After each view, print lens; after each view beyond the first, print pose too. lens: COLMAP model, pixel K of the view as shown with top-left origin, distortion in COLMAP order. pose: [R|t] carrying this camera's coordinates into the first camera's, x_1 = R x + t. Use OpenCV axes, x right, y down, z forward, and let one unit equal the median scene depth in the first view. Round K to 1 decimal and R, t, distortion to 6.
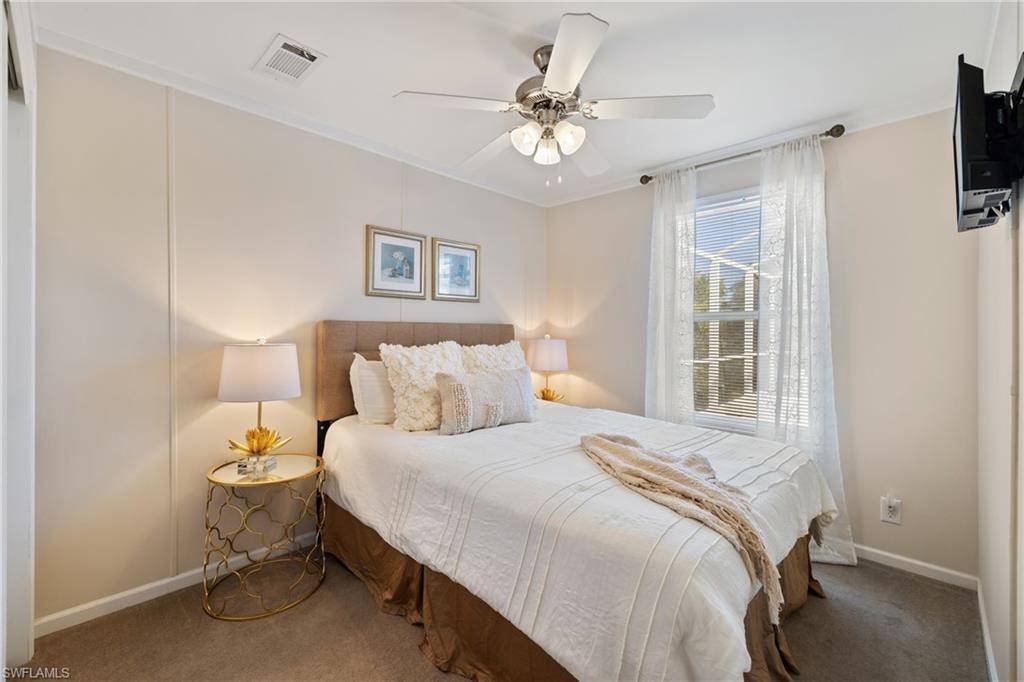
lens RADIAL K [[431.3, 0, 511.3], [0, 431.3, 336.3], [0, 0, 1]] dist [-0.002110, 0.000844]
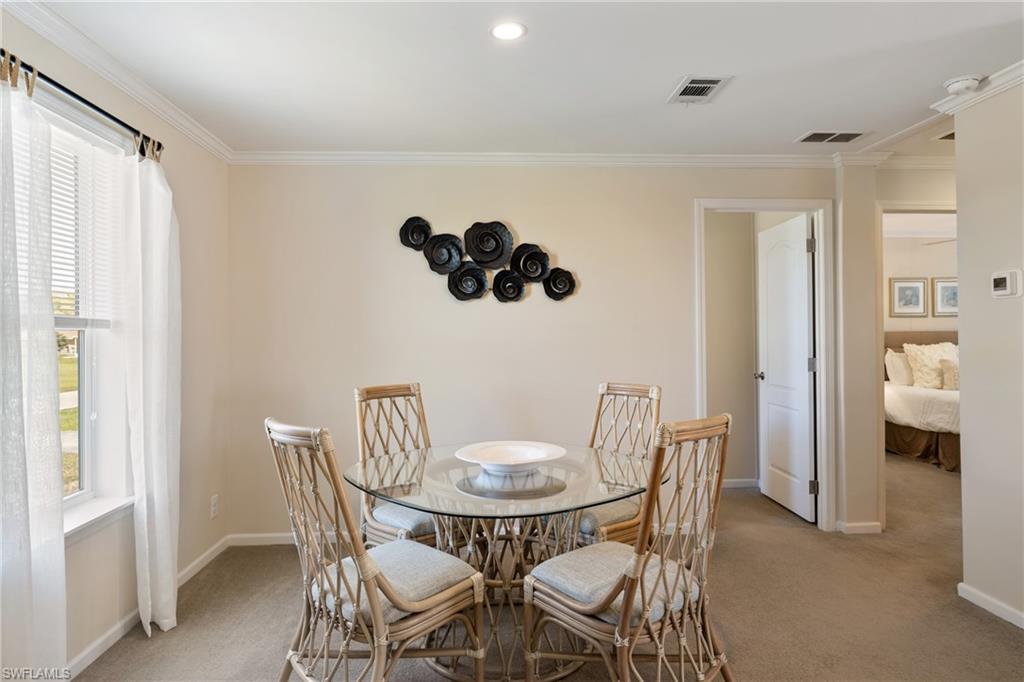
lens RADIAL K [[605.2, 0, 506.8], [0, 605.2, 331.9], [0, 0, 1]] dist [-0.002555, 0.000561]
pose [[0.730008, -0.020187, -0.683141, 0.240123], [0.010270, 0.999775, -0.018569, -0.003100], [0.683362, 0.006540, 0.730051, -2.114969]]
